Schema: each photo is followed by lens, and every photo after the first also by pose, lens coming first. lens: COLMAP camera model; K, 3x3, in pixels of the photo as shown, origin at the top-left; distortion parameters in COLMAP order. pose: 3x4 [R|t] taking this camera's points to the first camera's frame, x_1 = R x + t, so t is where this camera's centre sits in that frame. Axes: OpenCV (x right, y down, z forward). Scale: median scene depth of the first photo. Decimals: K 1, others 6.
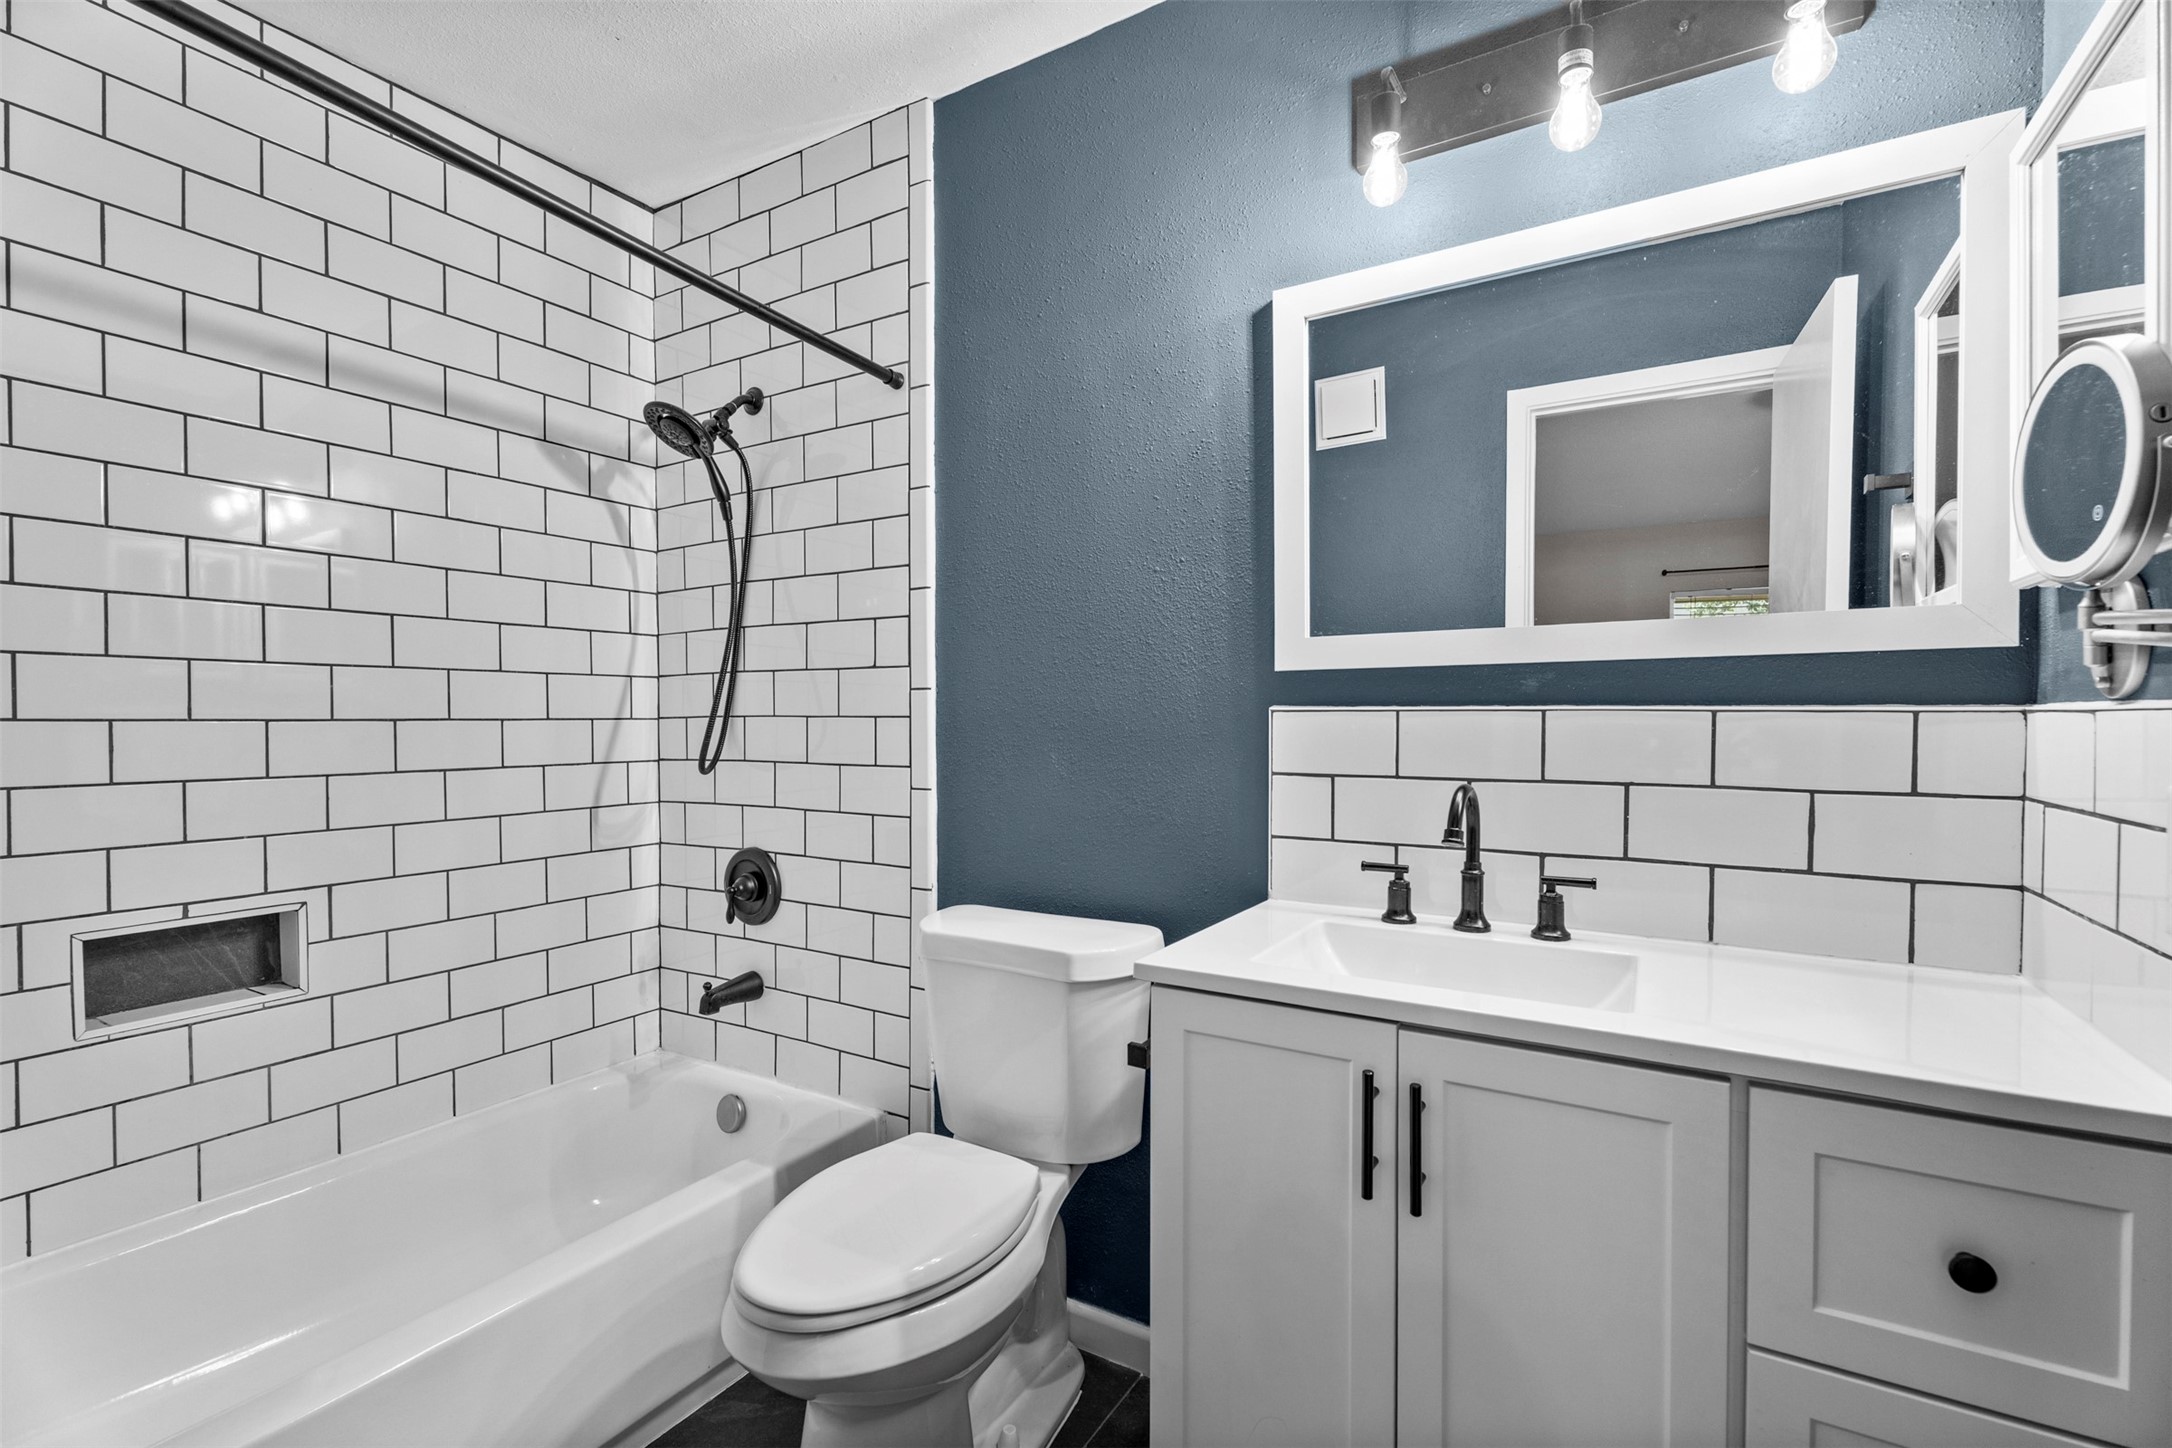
lens RADIAL K [[973.1, 0, 1084.0], [0, 973.1, 729.5], [0, 0, 1]] dist [0.004282, -0.001917]
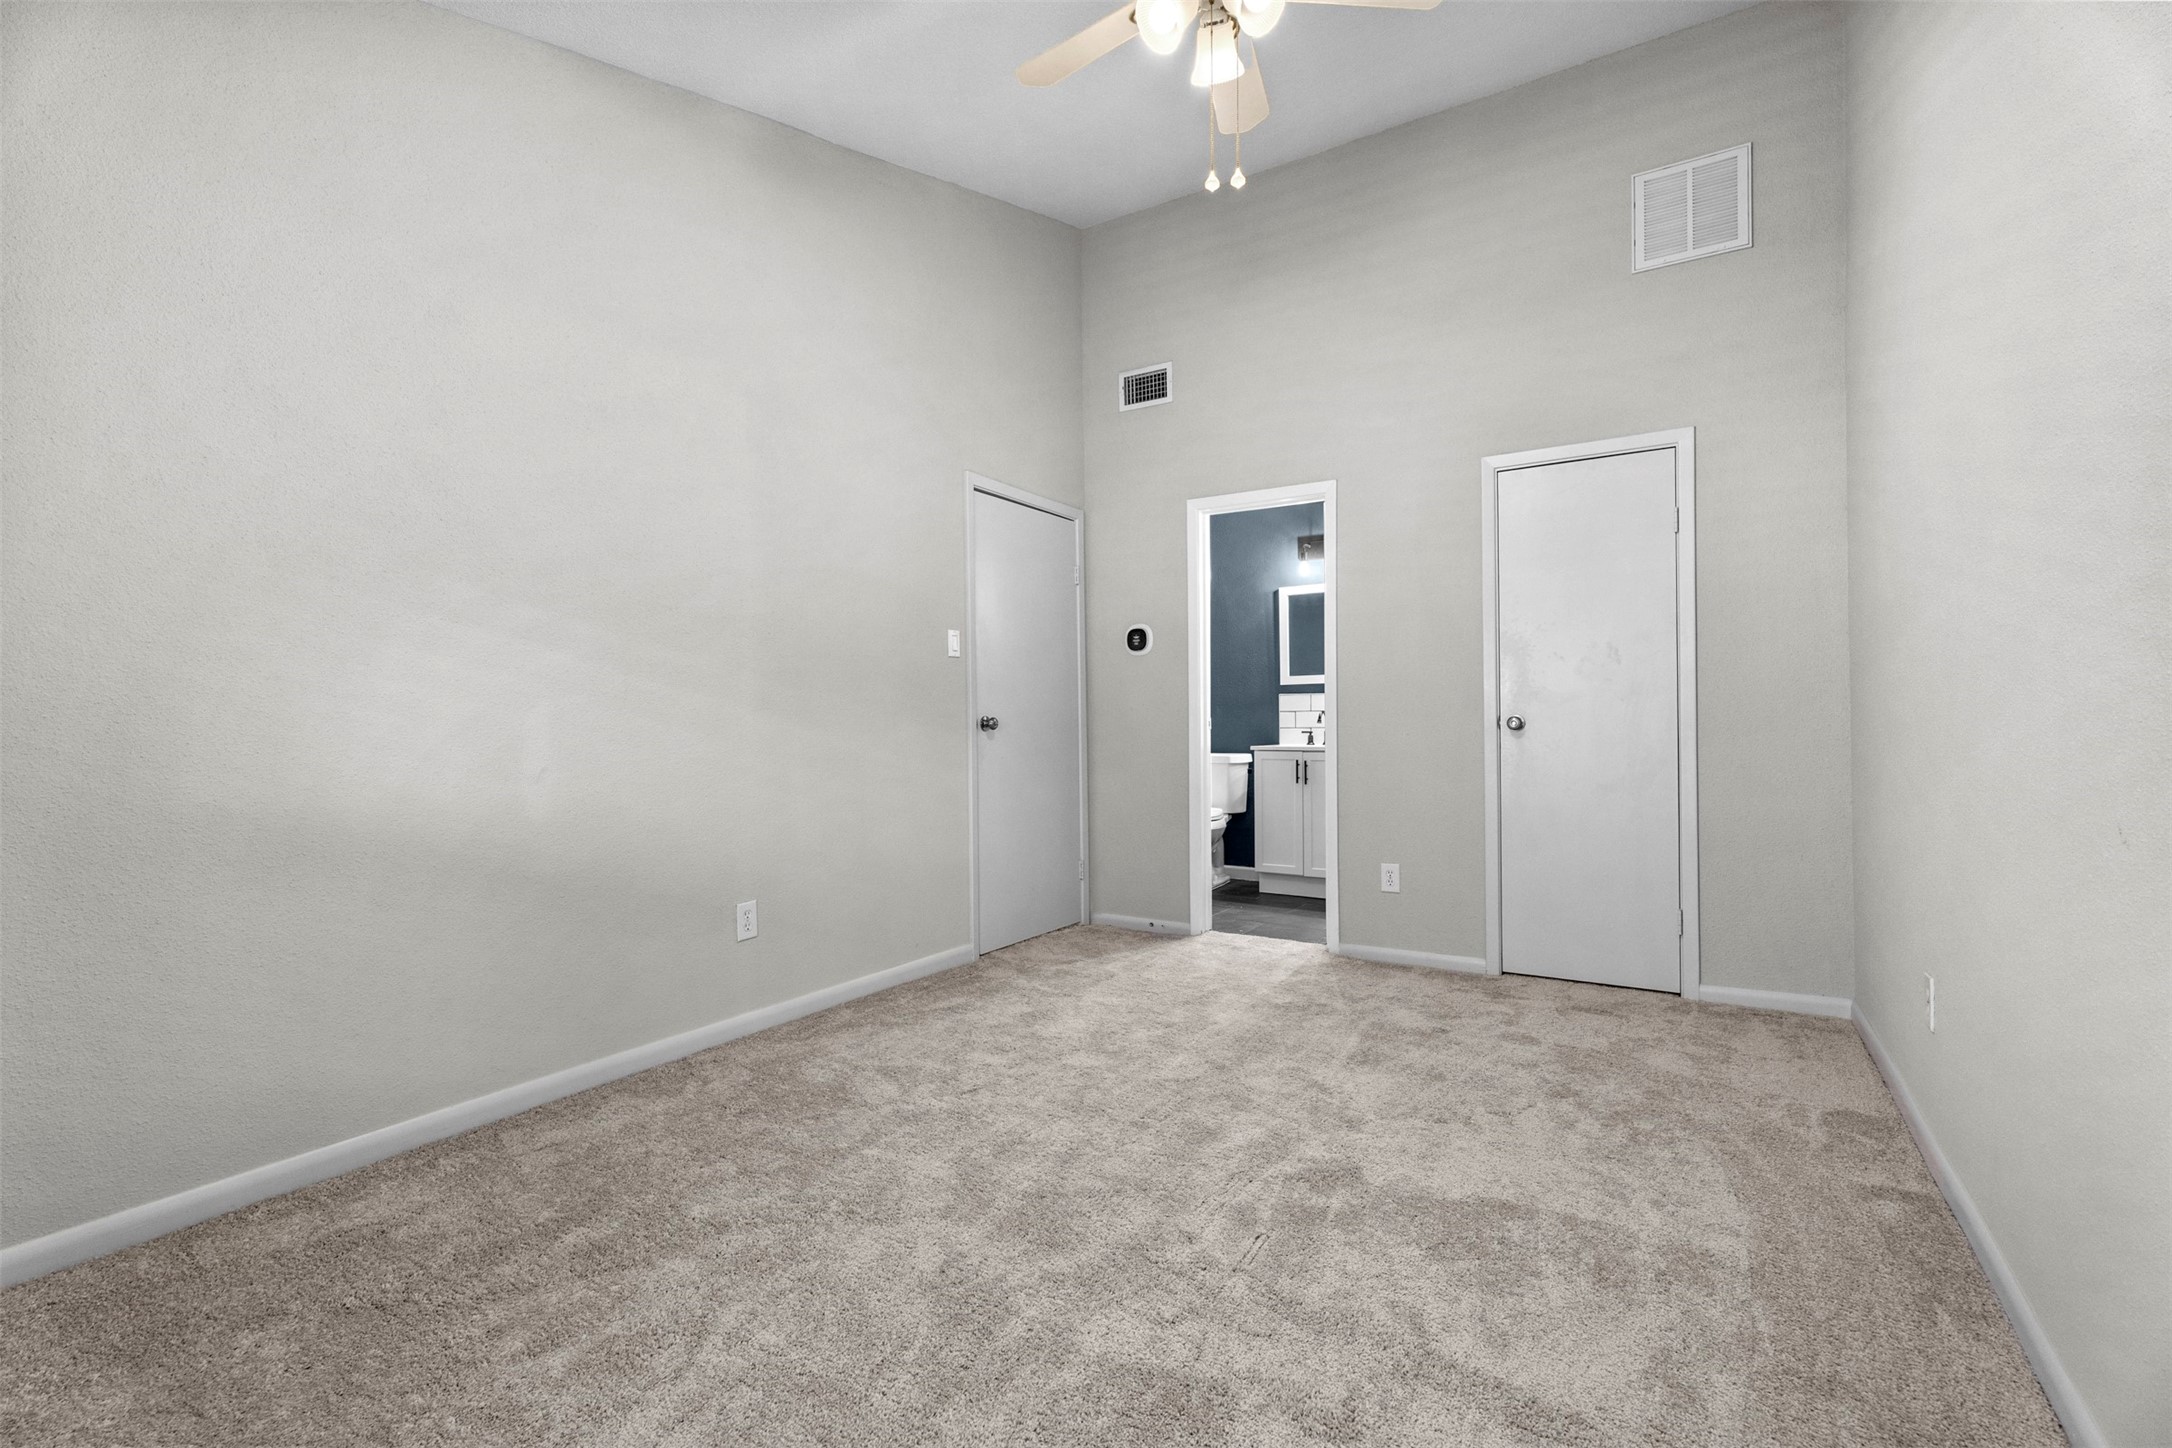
lens RADIAL K [[973.1, 0, 1084.9], [0, 973.1, 717.1], [0, 0, 1]] dist [0.004282, -0.001917]
pose [[0.999726, -0.010283, -0.021046, -0.507918], [0.010125, 0.999920, -0.007596, 0.090851], [0.021122, 0.007380, 0.999750, -2.918664]]
